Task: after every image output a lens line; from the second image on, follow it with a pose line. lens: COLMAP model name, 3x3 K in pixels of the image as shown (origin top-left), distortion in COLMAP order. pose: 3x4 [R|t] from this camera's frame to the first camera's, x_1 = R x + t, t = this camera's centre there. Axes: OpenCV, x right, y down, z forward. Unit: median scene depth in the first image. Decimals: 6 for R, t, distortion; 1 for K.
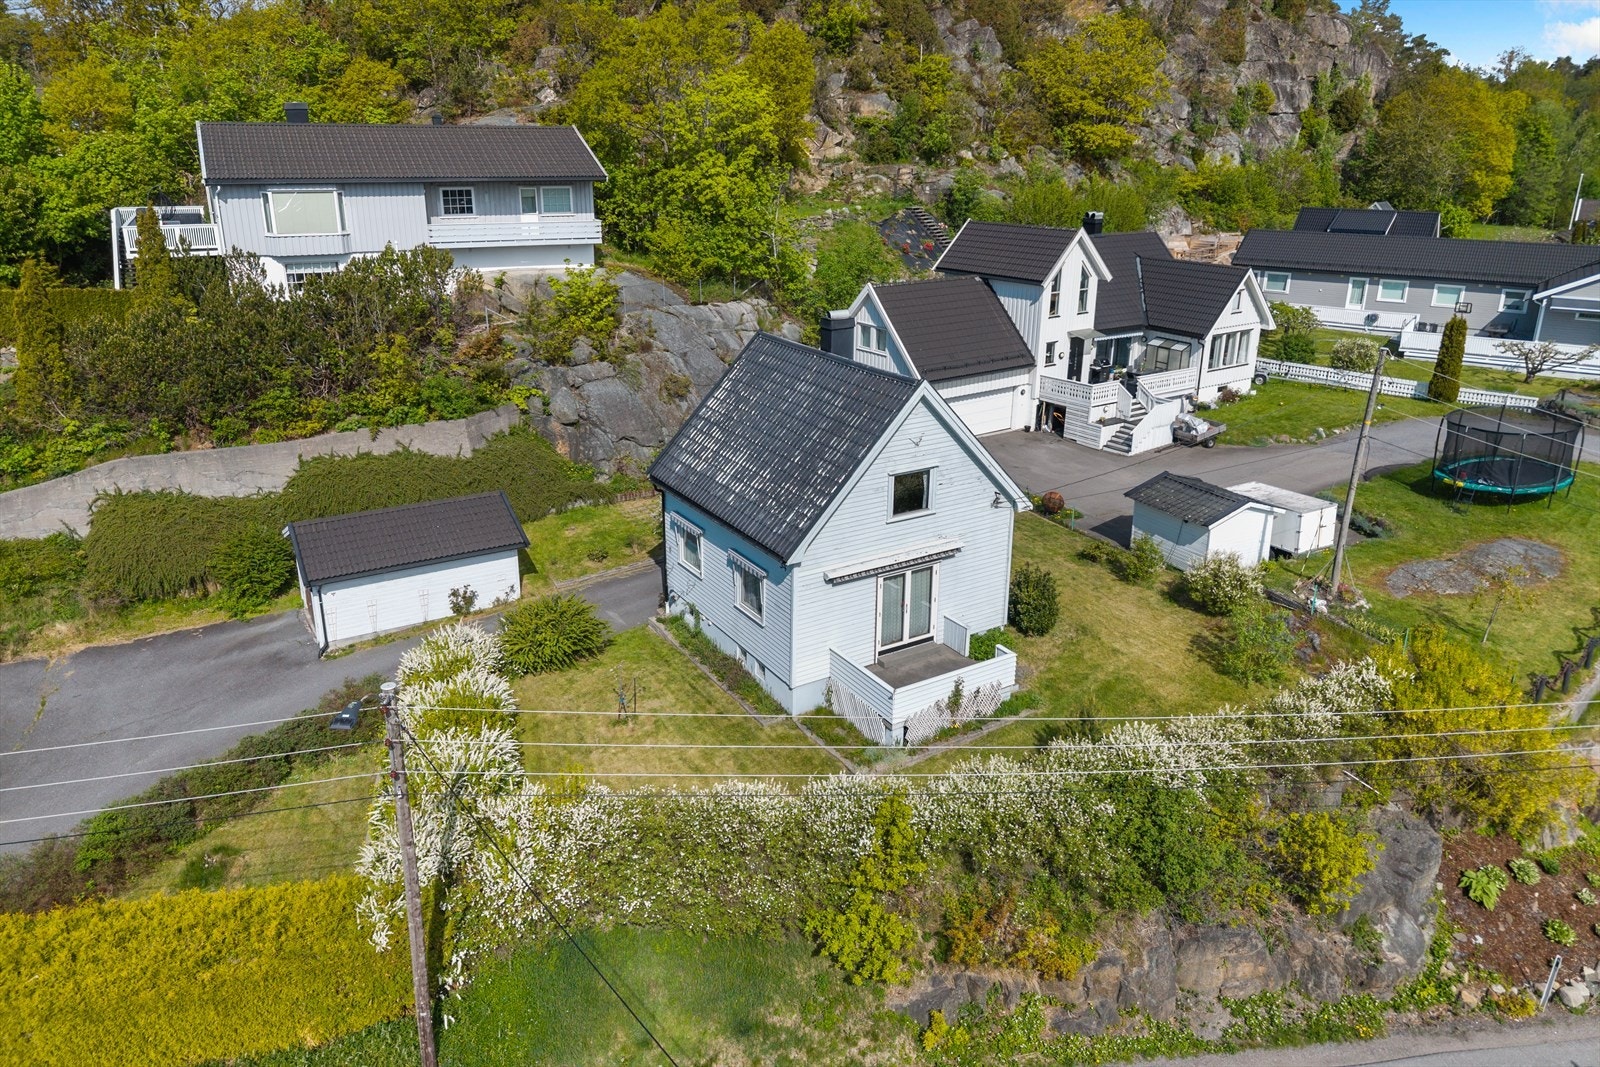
lens RADIAL K [[1055.3, 0, 799.8], [0, 1055.3, 490.3], [0, 0, 1]] dist [0.089553, -0.156451]
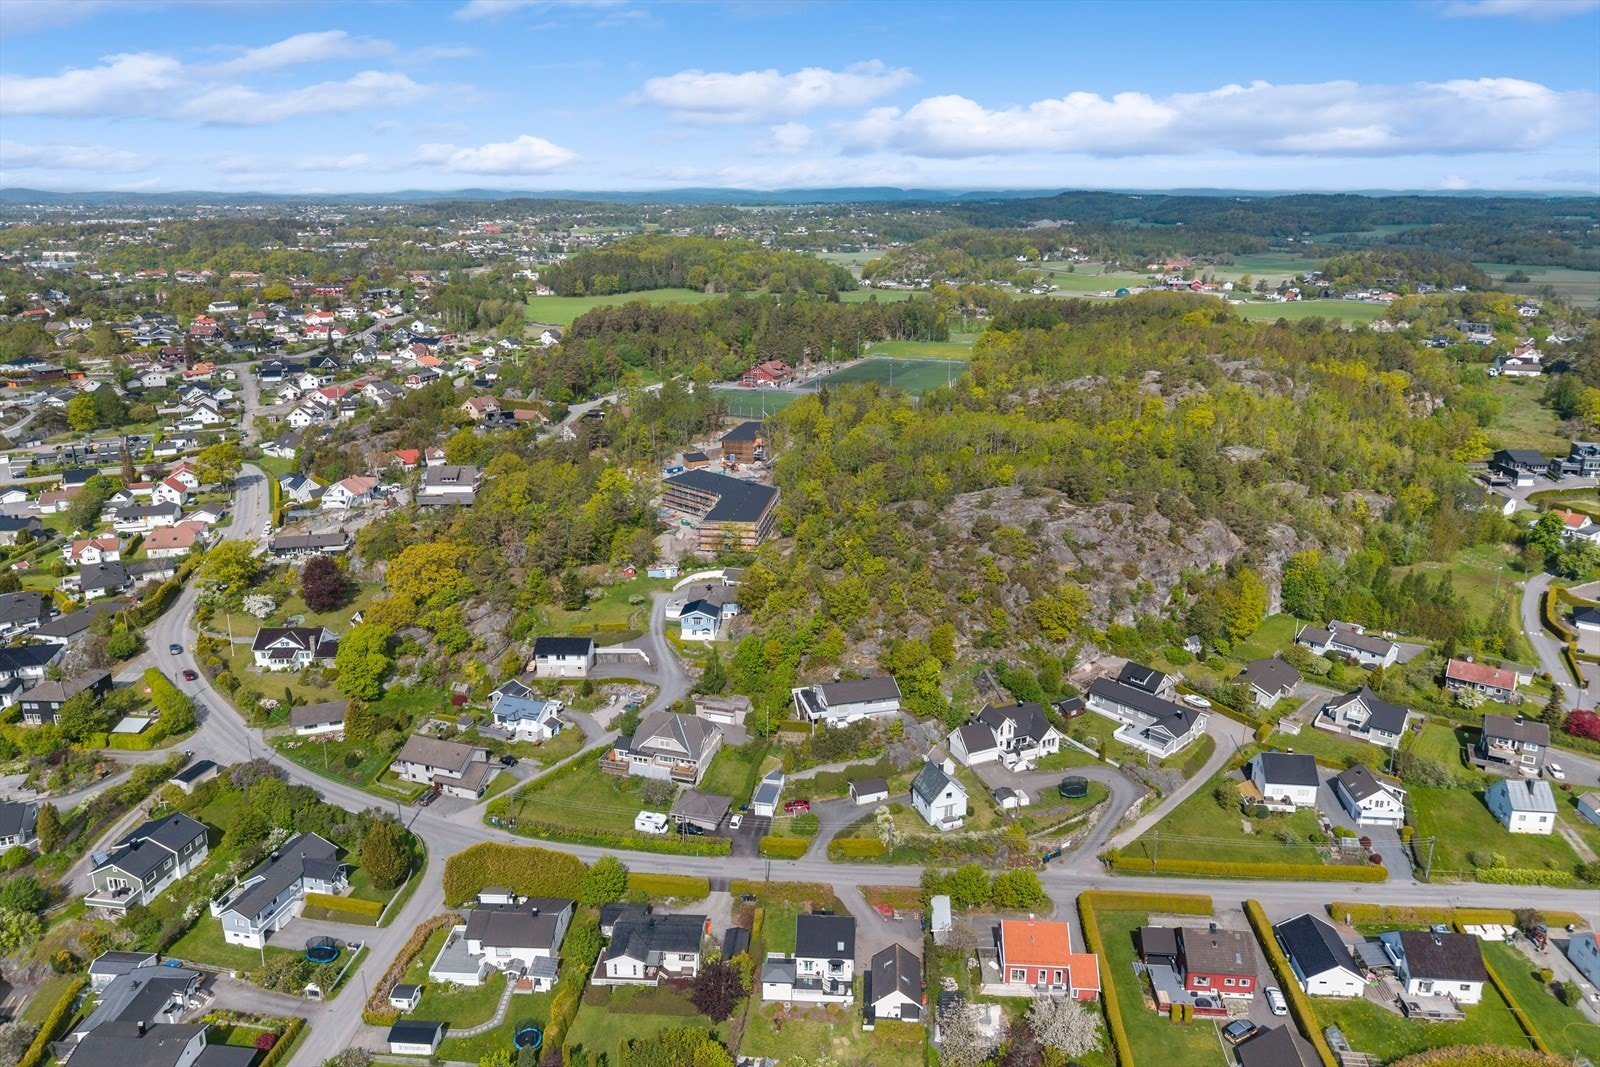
lens RADIAL K [[1055.3, 0, 799.8], [0, 1055.3, 490.3], [0, 0, 1]] dist [0.089553, -0.156451]
pose [[0.978307, 0.047078, -0.201742, 0.268043], [-0.058623, 0.996944, -0.051634, -0.921422], [0.198694, 0.062340, 0.978077, -3.605111]]
